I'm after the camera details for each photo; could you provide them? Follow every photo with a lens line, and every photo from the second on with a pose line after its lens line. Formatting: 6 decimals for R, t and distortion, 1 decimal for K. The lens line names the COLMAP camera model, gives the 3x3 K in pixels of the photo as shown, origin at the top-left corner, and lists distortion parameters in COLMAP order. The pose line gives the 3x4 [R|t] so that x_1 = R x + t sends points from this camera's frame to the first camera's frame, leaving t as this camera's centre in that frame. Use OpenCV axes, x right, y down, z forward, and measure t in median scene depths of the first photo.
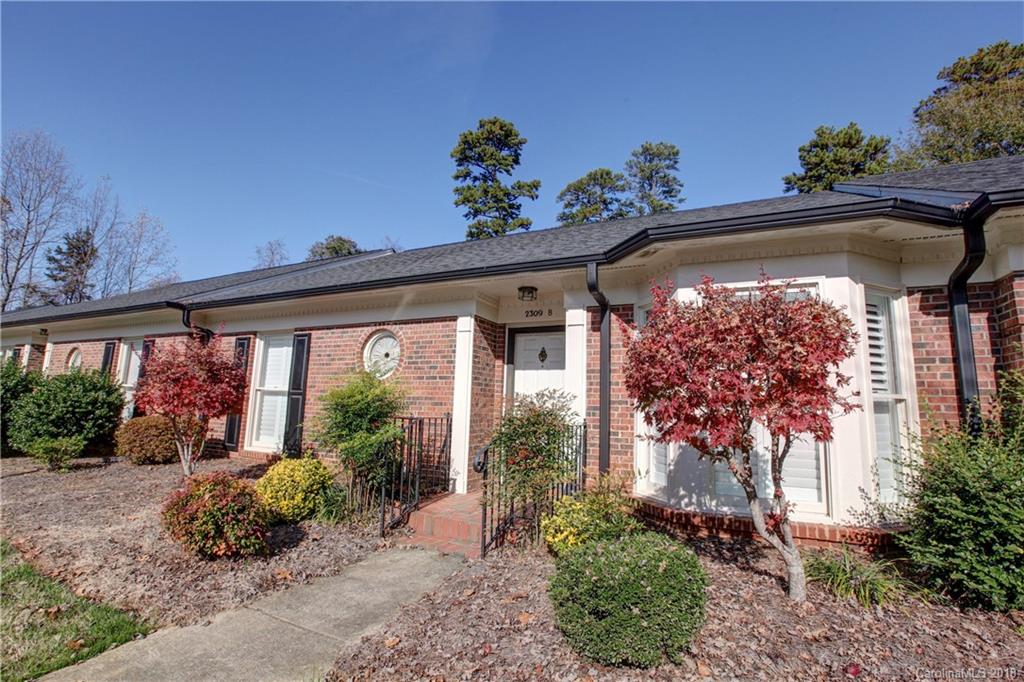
lens RADIAL K [[475.0, 0, 512.0], [0, 475.0, 341.0], [0, 0, 1]] dist [-0.066235, 0.027686]
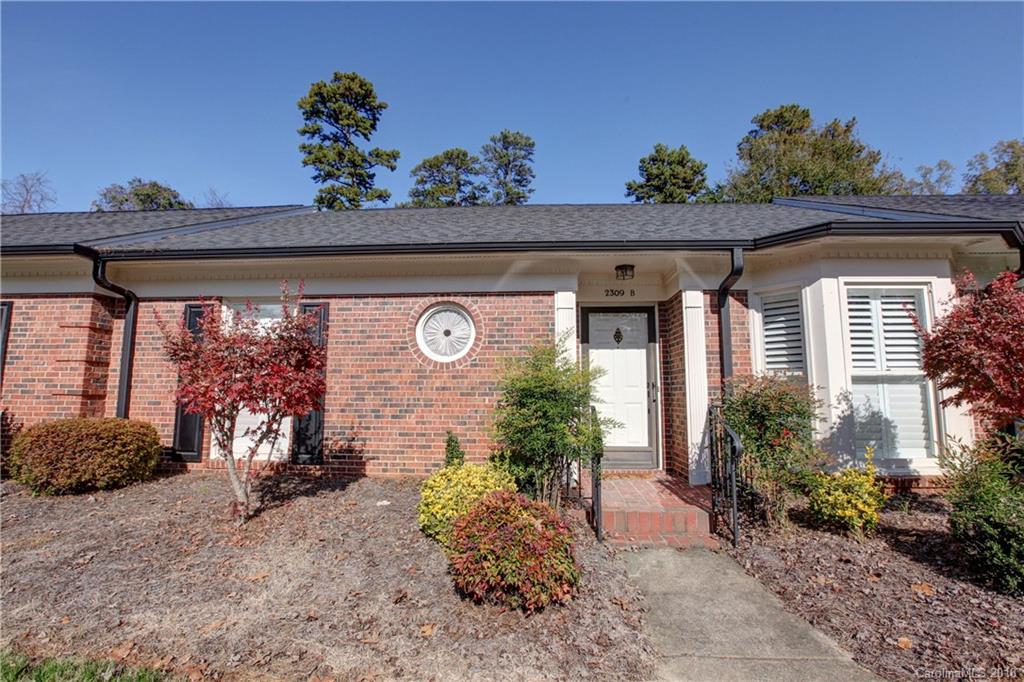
lens RADIAL K [[475.0, 0, 512.0], [0, 475.0, 341.0], [0, 0, 1]] dist [-0.066235, 0.027686]
pose [[0.919898, 0.014628, 0.391885, -0.111544], [-0.029333, 0.999071, 0.031563, 0.003359], [-0.391059, -0.040530, 0.919473, 0.040707]]
